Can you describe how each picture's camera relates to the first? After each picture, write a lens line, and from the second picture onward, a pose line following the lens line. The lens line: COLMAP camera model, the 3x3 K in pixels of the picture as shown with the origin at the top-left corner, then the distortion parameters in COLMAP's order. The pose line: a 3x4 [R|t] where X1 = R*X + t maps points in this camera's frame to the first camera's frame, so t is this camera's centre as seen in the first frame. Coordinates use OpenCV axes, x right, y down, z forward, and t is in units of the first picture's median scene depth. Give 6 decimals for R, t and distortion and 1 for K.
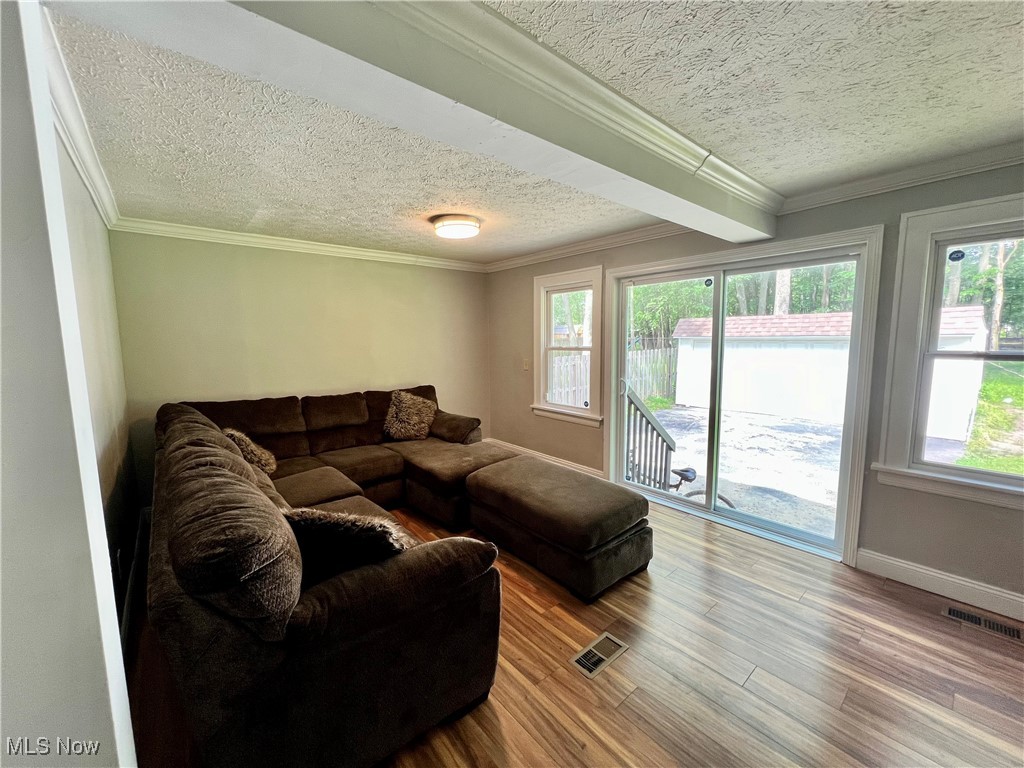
lens RADIAL K [[404.4, 0, 512.0], [0, 404.4, 384.0], [0, 0, 1]] dist [-0.000197, 0.000137]
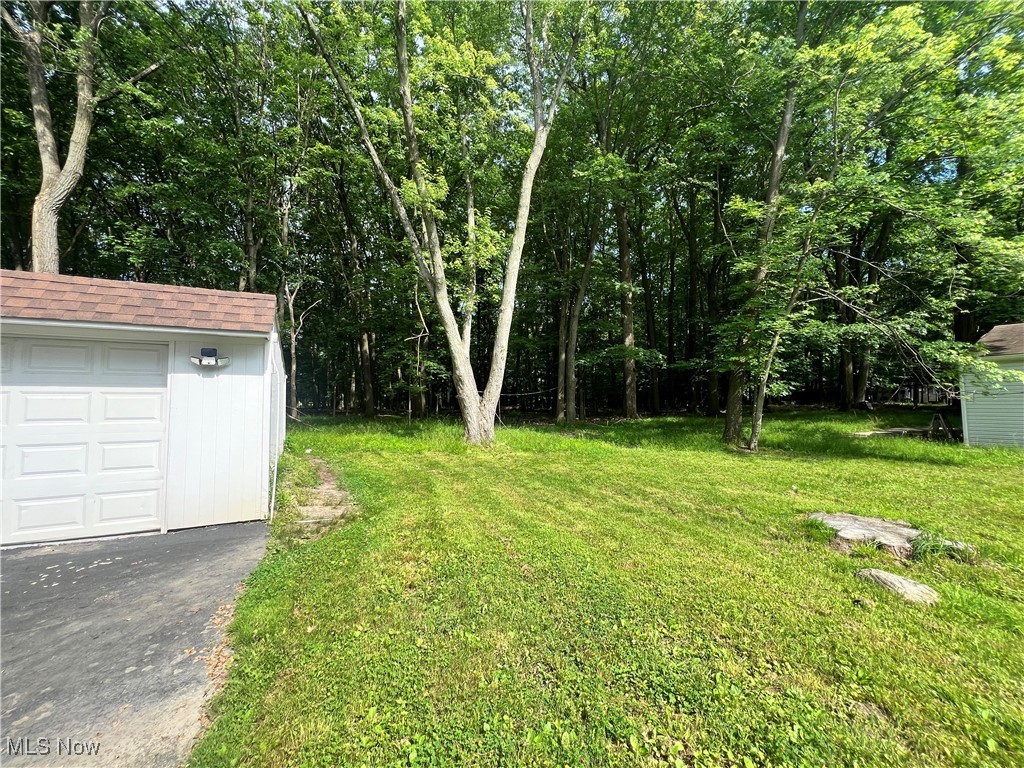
lens RADIAL K [[410.5, 0, 512.2], [0, 410.5, 382.9], [0, 0, 1]] dist [-0.003381, 0.000390]
pose [[0.212940, 0.065840, 0.974844, 0.517921], [0.116651, 0.988878, -0.092269, 0.036474], [-0.970077, 0.133365, 0.202891, 0.436991]]
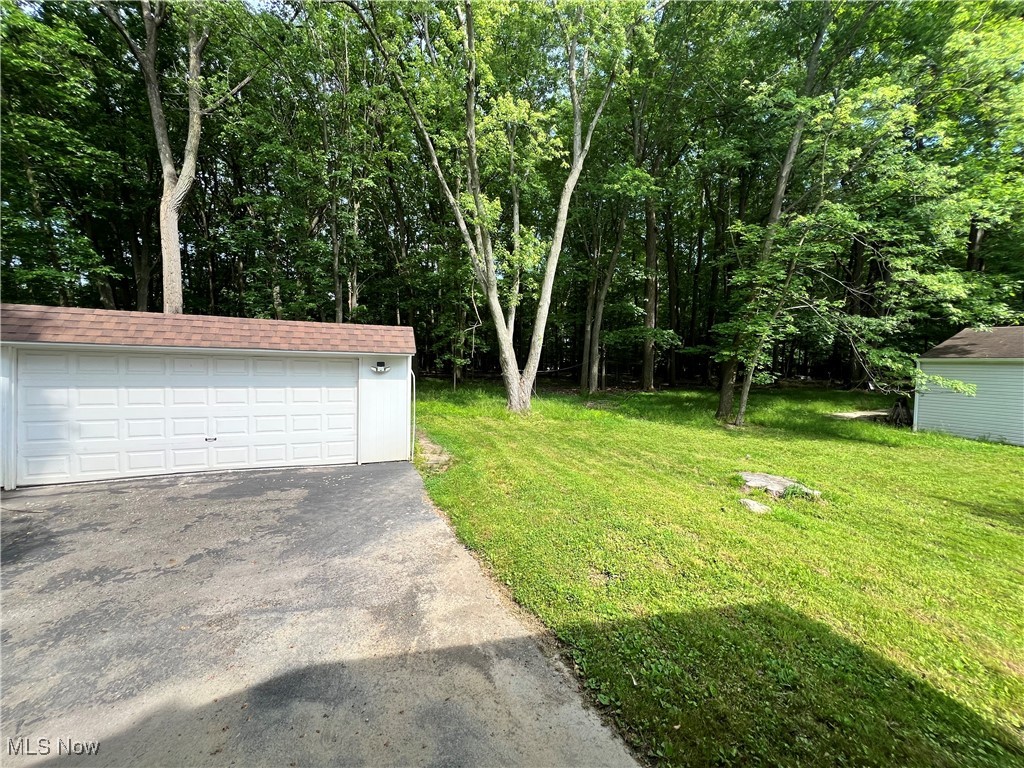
lens RADIAL K [[410.0, 0, 510.0], [0, 410.0, 383.7], [0, 0, 1]] dist [-0.002673, 0.000714]
pose [[0.273149, -0.025860, 0.961624, 0.182270], [0.083670, 0.996489, 0.003031, -0.025493], [-0.958326, 0.079632, 0.274353, 0.398937]]
